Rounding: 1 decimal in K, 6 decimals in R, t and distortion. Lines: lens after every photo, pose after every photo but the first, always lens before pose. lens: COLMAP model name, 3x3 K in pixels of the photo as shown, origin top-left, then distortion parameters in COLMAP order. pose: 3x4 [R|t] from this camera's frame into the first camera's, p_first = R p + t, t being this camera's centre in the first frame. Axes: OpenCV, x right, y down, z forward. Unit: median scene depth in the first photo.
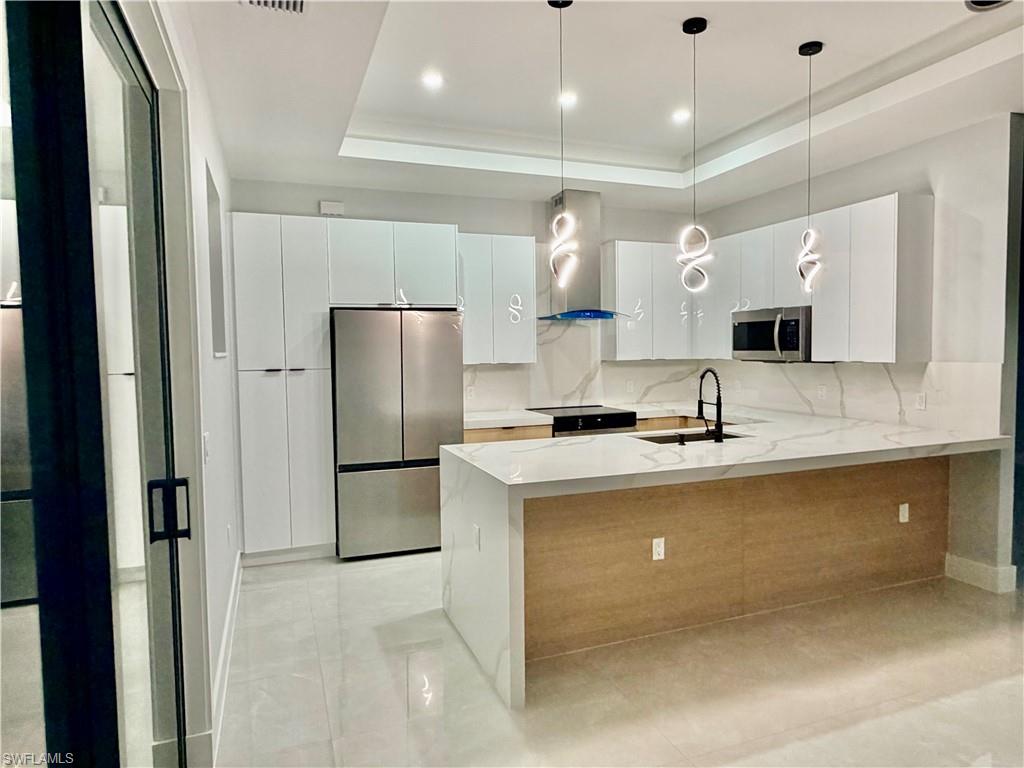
lens RADIAL K [[627.1, 0, 513.0], [0, 627.1, 386.9], [0, 0, 1]] dist [-0.007909, 0.008614]
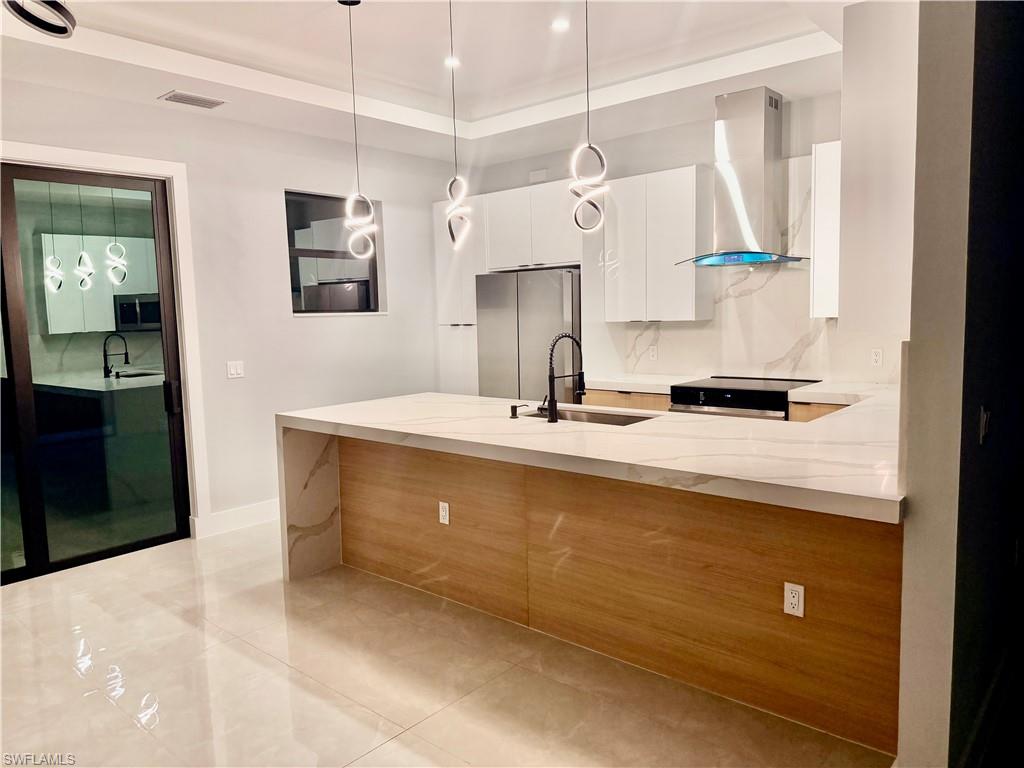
lens RADIAL K [[705.7, 0, 514.6], [0, 705.7, 384.8], [0, 0, 1]] dist [0.059178, -0.062547]
pose [[0.478349, 0.092711, -0.873262, 0.894473], [-0.032847, 0.995605, 0.087707, -0.033439], [0.877555, -0.013271, 0.479291, 0.404355]]
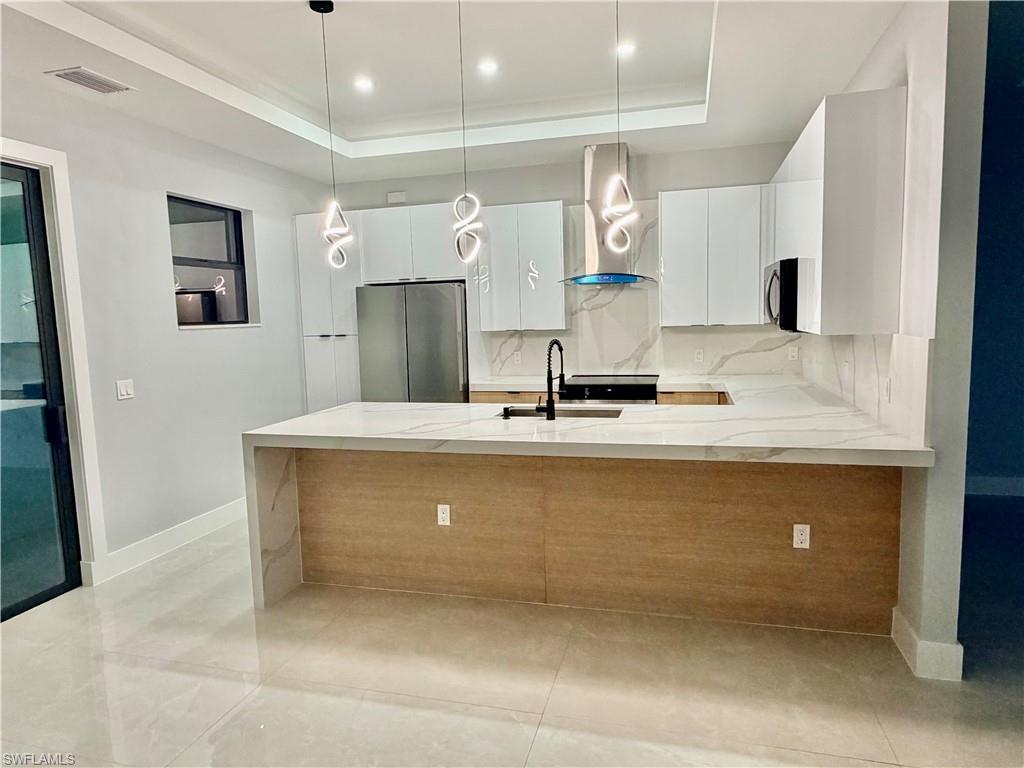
lens RADIAL K [[627.1, 0, 508.4], [0, 627.1, 385.4], [0, 0, 1]] dist [-0.007909, 0.008614]
pose [[0.809793, 0.055831, -0.584054, 0.655754], [-0.017747, 0.997337, 0.070732, -0.021848], [0.586448, -0.046913, 0.808627, 0.167274]]
